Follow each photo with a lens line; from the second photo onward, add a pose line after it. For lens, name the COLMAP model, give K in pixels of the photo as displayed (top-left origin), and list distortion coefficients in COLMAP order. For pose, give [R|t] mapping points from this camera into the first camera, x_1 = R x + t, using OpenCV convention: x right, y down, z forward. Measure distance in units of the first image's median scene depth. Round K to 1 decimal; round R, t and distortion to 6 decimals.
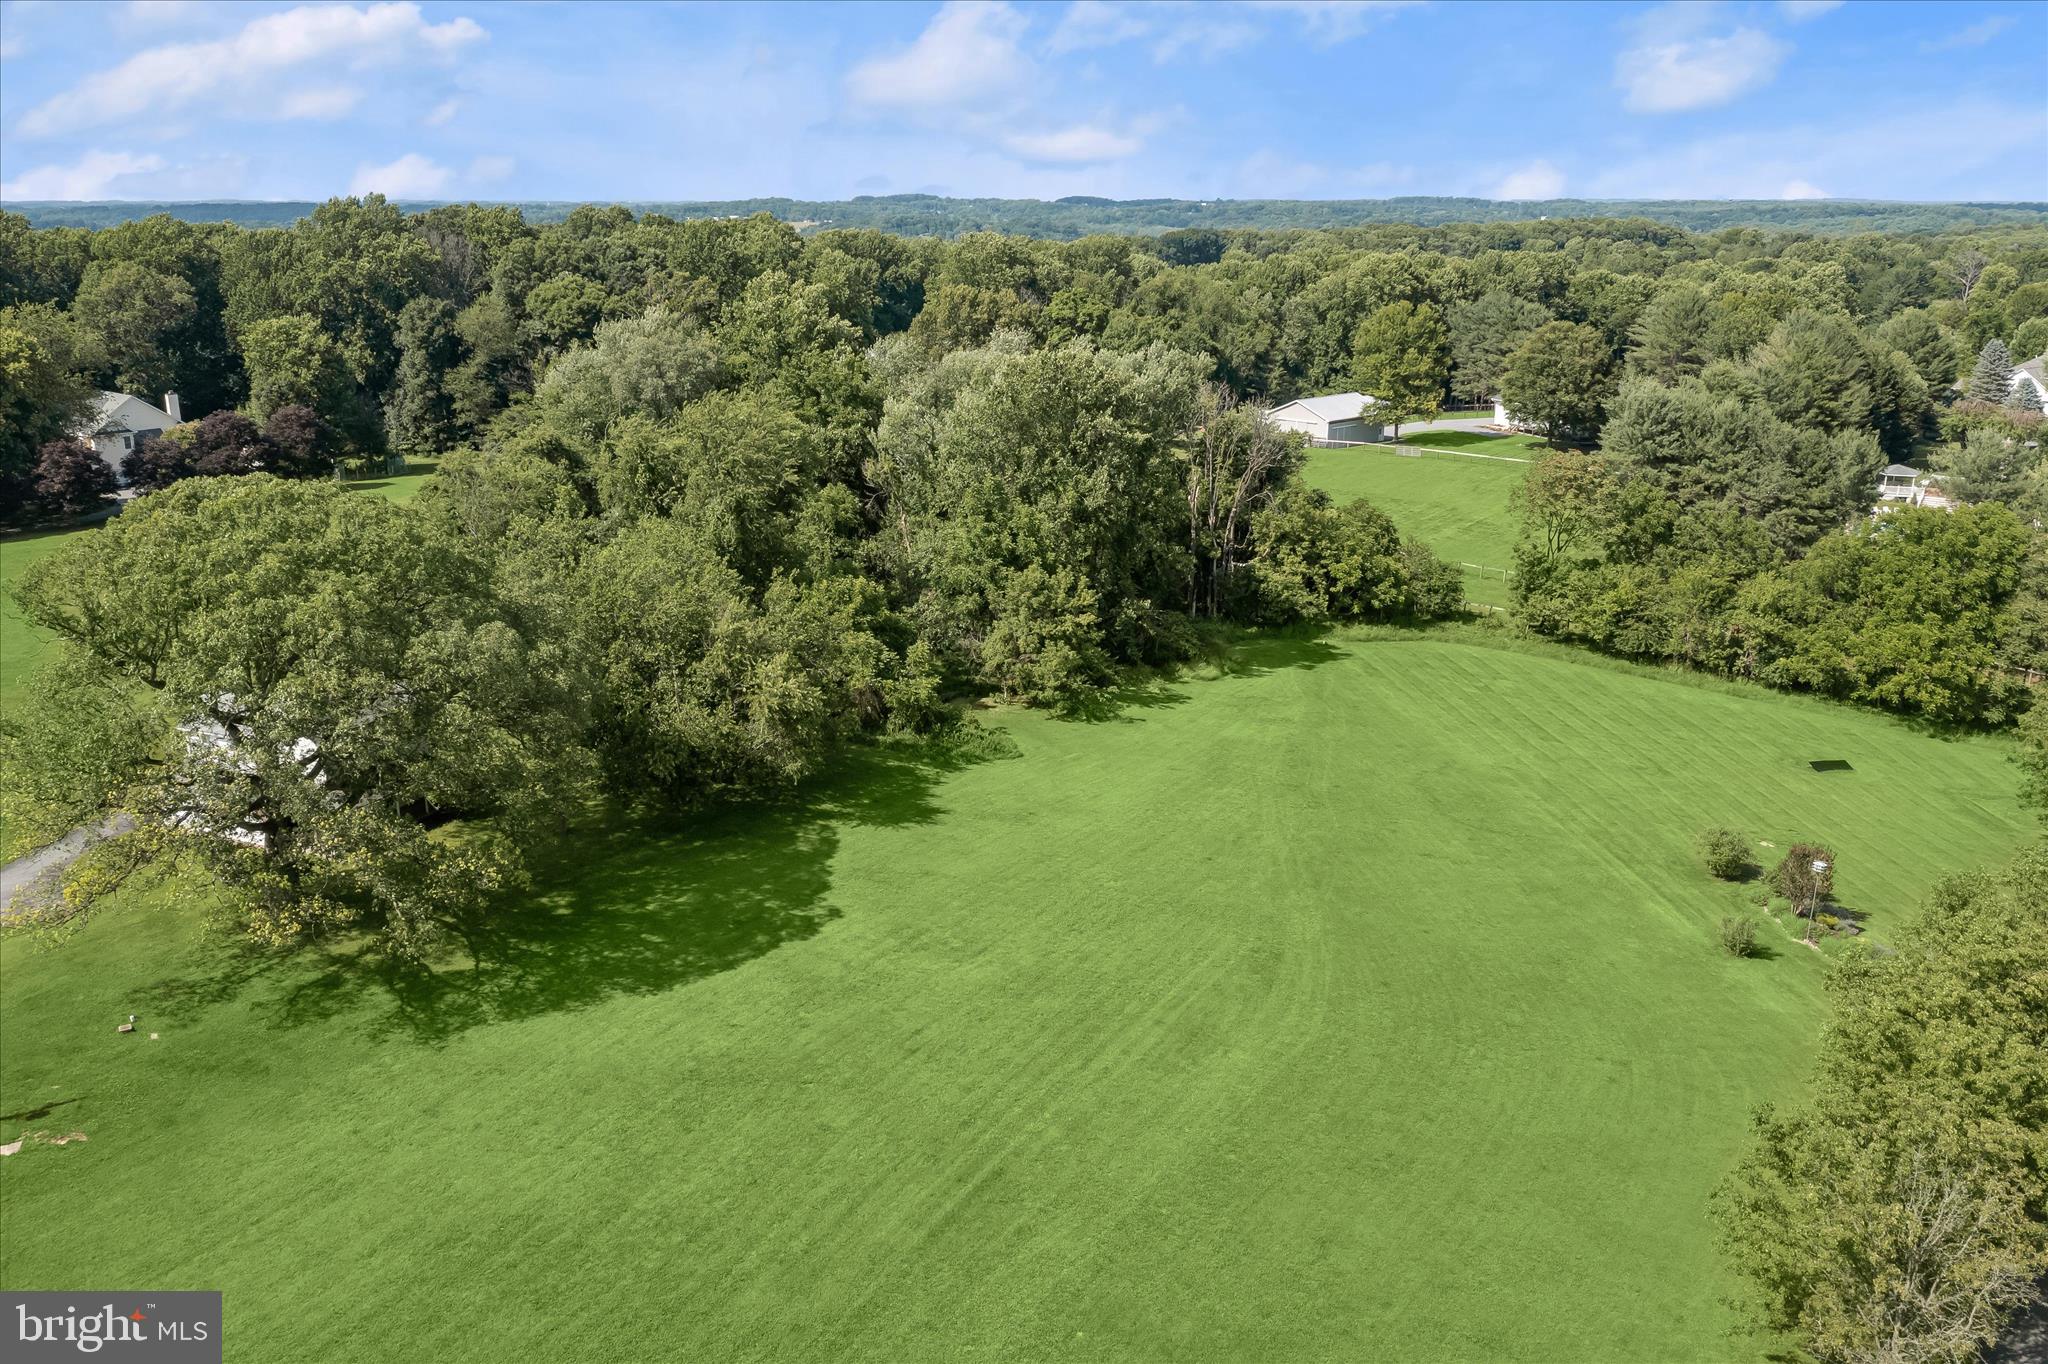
lens RADIAL K [[1641.8, 0, 1024.0], [0, 1641.8, 682.0], [0, 0, 1]] dist [-0.013564, -0.001183]
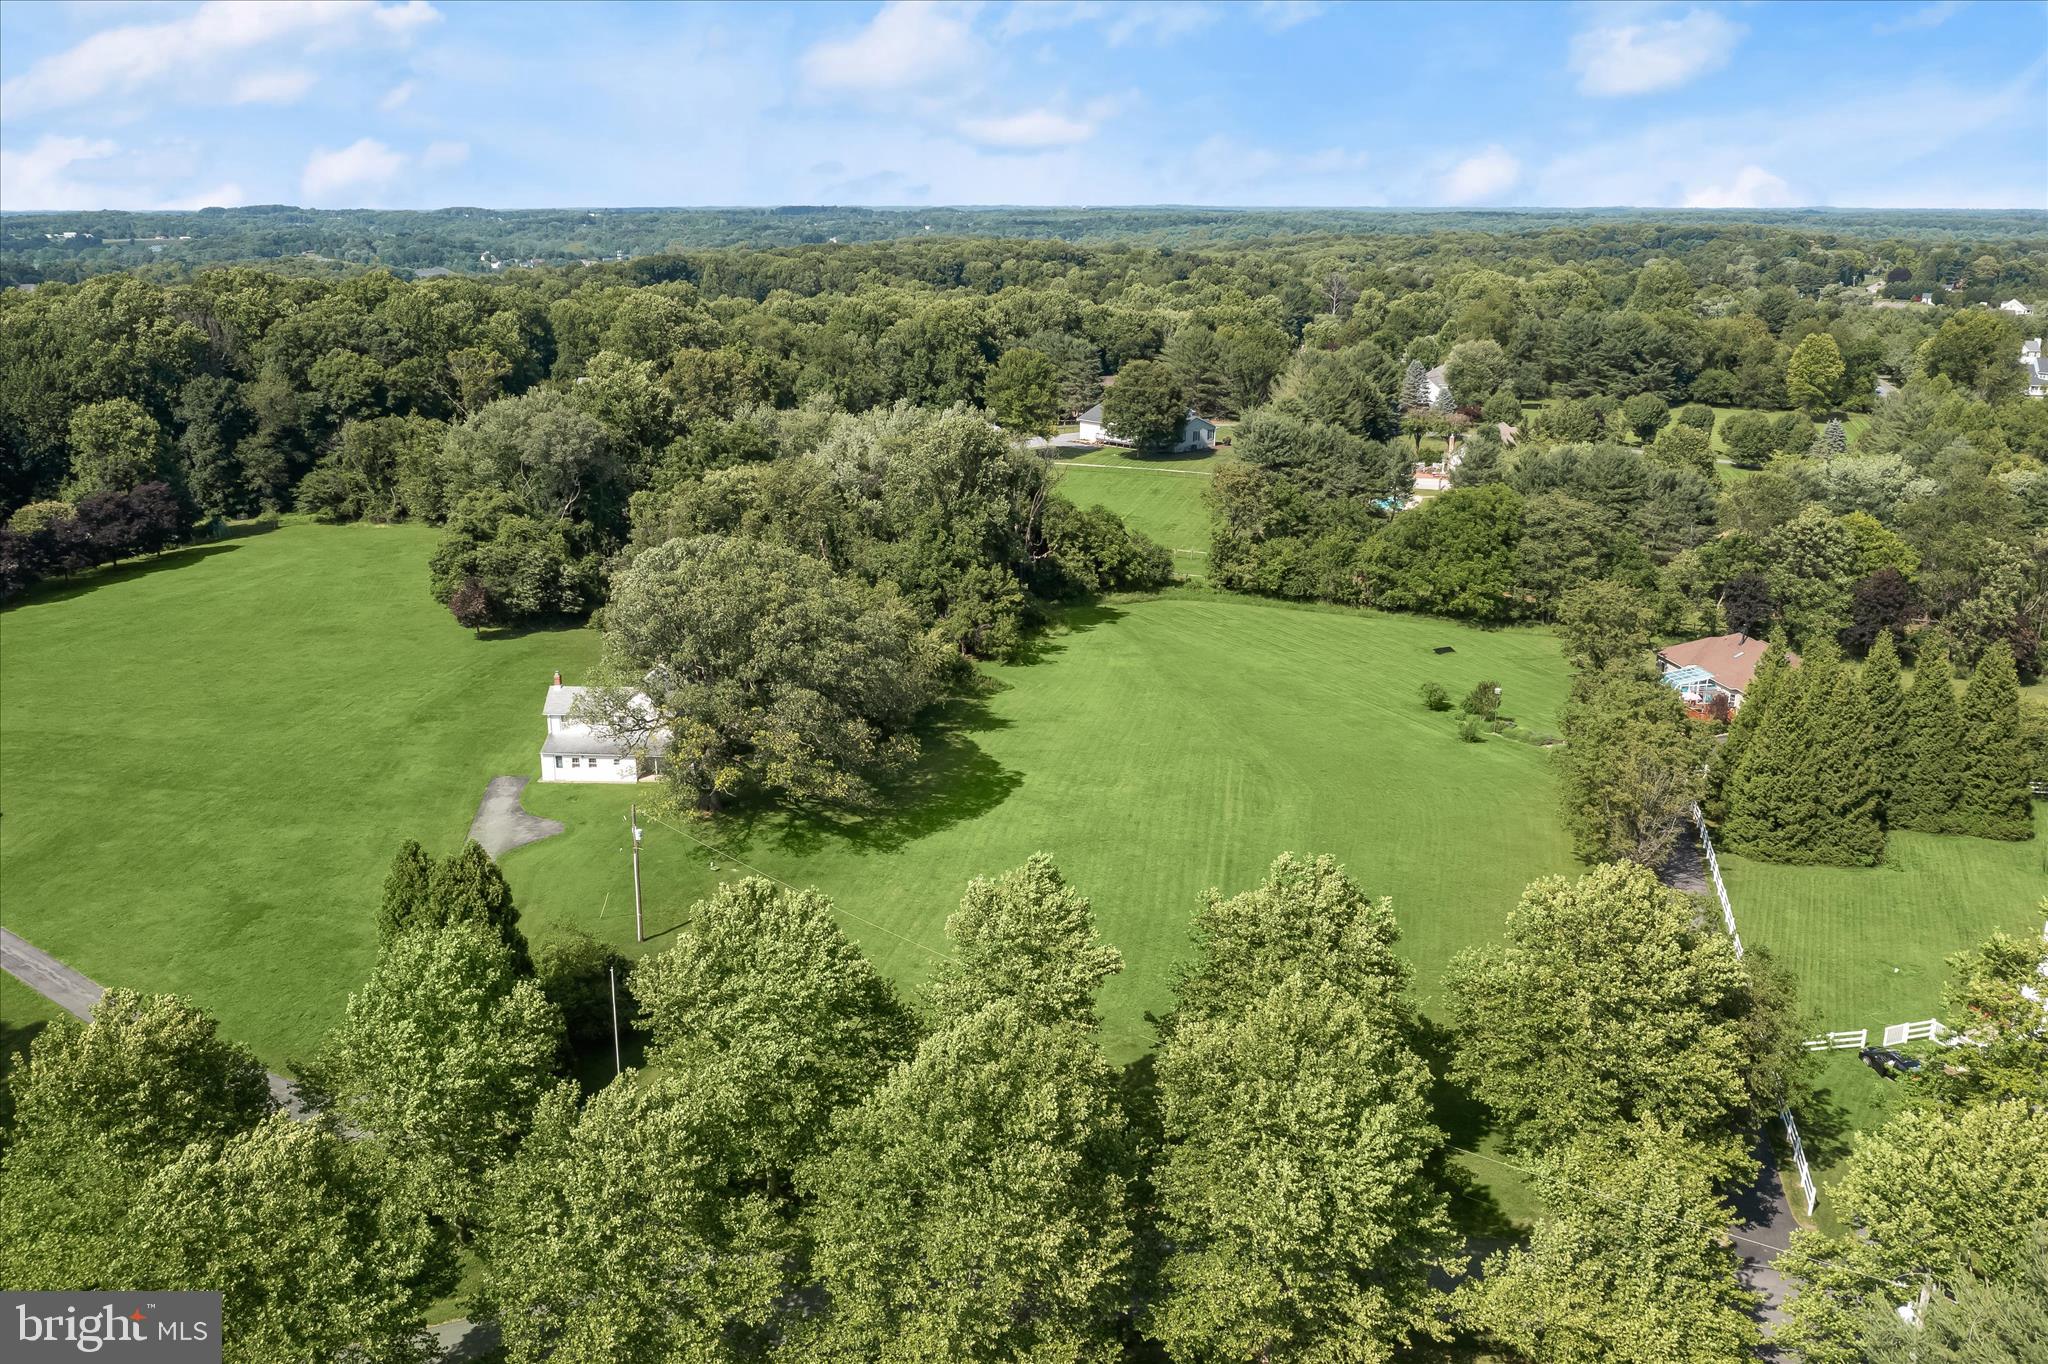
lens RADIAL K [[1620.6, 0, 1021.4], [0, 1620.6, 669.1], [0, 0, 1]] dist [-0.010710, -0.004152]
pose [[0.937502, -0.096932, 0.334207, -0.420058], [0.100076, 0.994949, 0.007840, 0.013932], [-0.333279, 0.026096, 0.942467, -0.362199]]
